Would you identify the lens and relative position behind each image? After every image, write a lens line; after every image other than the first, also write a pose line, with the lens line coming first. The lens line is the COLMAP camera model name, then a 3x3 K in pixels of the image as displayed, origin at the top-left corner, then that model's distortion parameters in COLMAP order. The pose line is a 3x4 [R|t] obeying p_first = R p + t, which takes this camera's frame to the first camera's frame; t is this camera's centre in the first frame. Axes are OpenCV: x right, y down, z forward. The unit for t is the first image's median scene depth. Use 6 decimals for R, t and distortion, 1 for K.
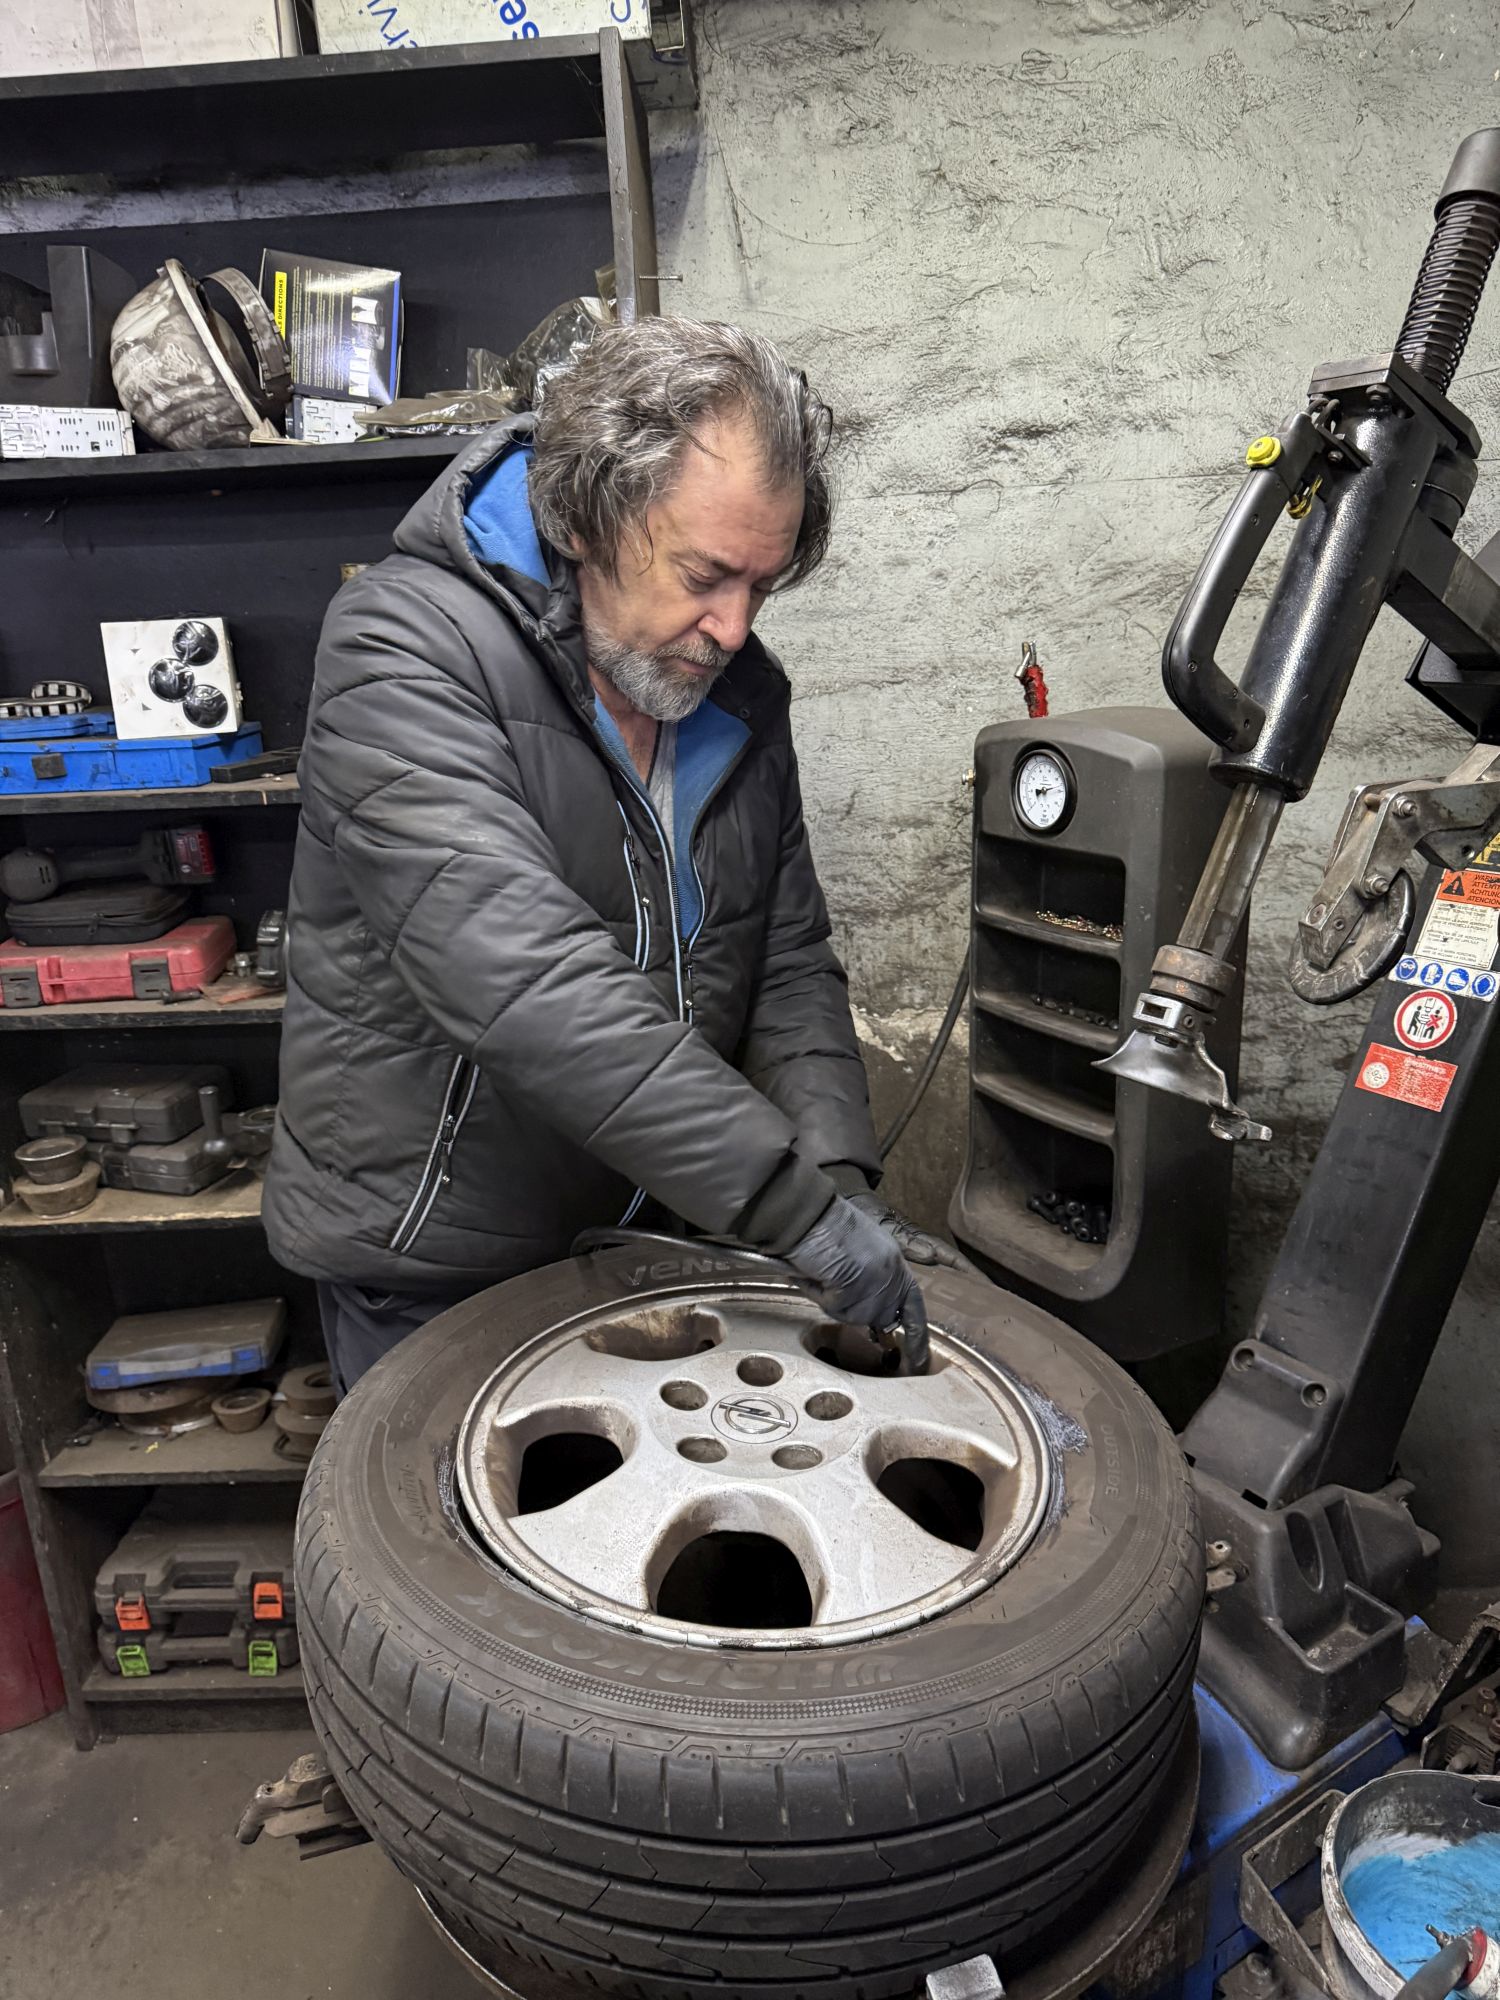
lens RADIAL K [[1417.8, 0, 750.0], [0, 1417.8, 1000.0], [0, 0, 1]] dist [0.018481, -0.020343]
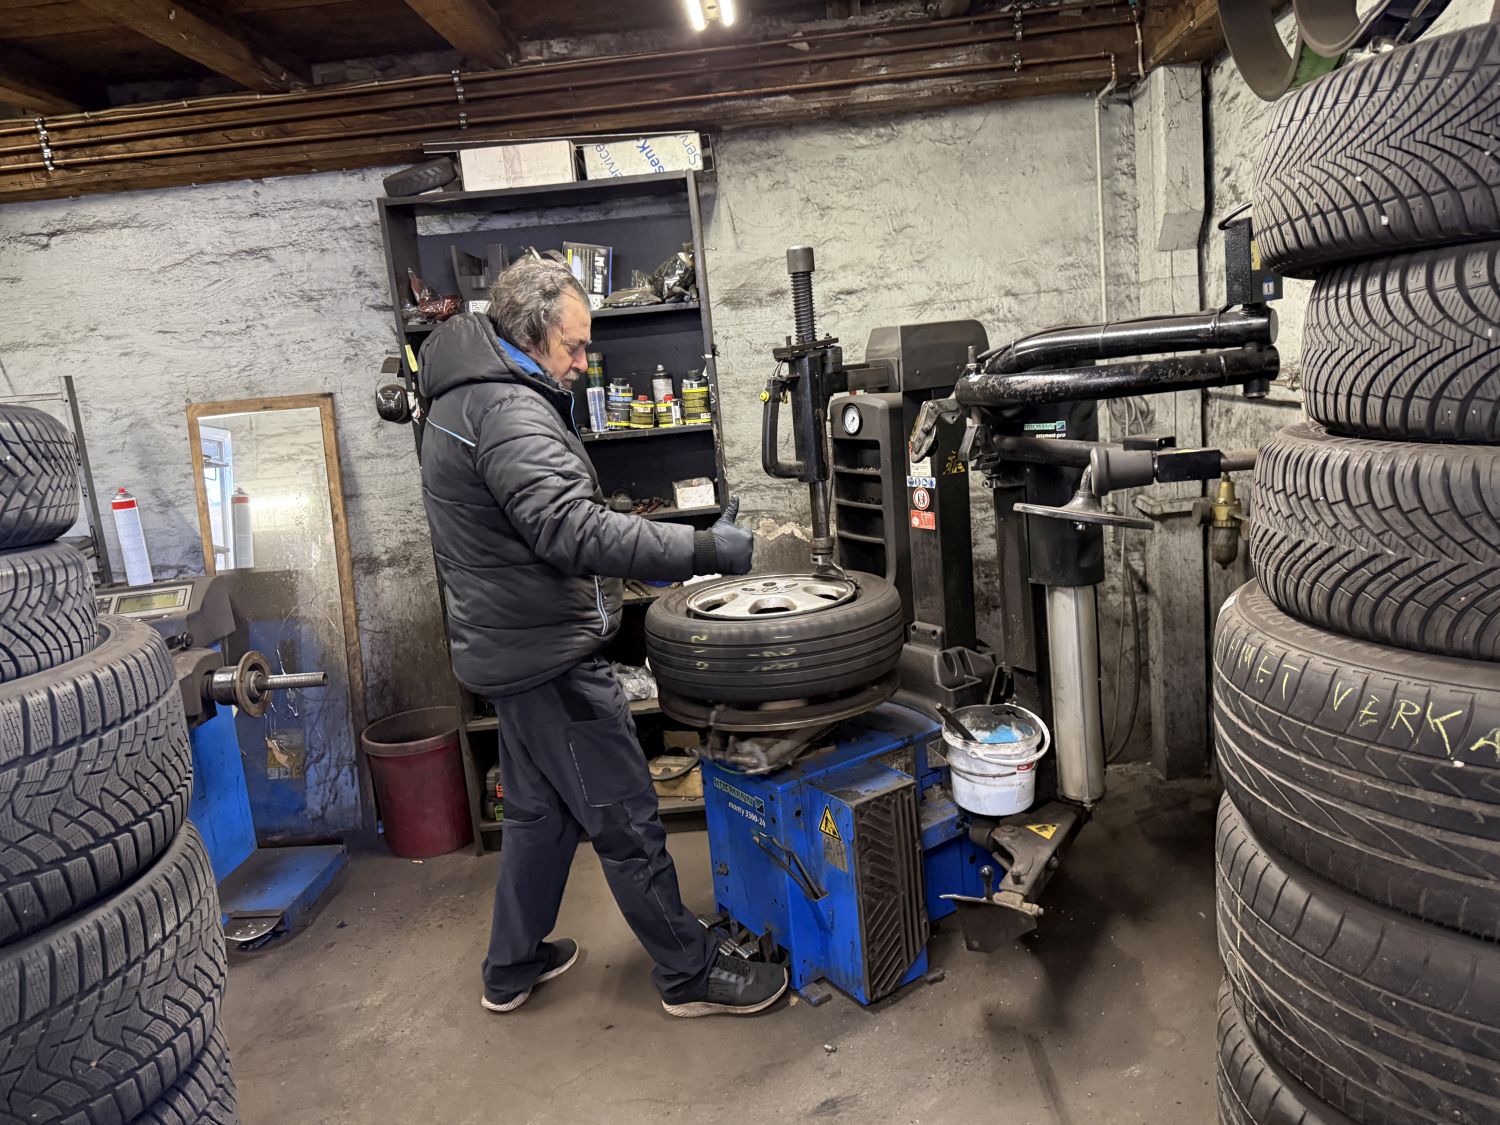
lens RADIAL K [[1042.1, 0, 750.0], [0, 1042.1, 562.5], [0, 0, 1]] dist [0.100442, -0.000393]
pose [[0.998806, -0.046379, 0.015321, -0.037383], [0.047655, 0.994103, -0.097412, 0.285998], [-0.010713, 0.098026, 0.995126, -0.910236]]
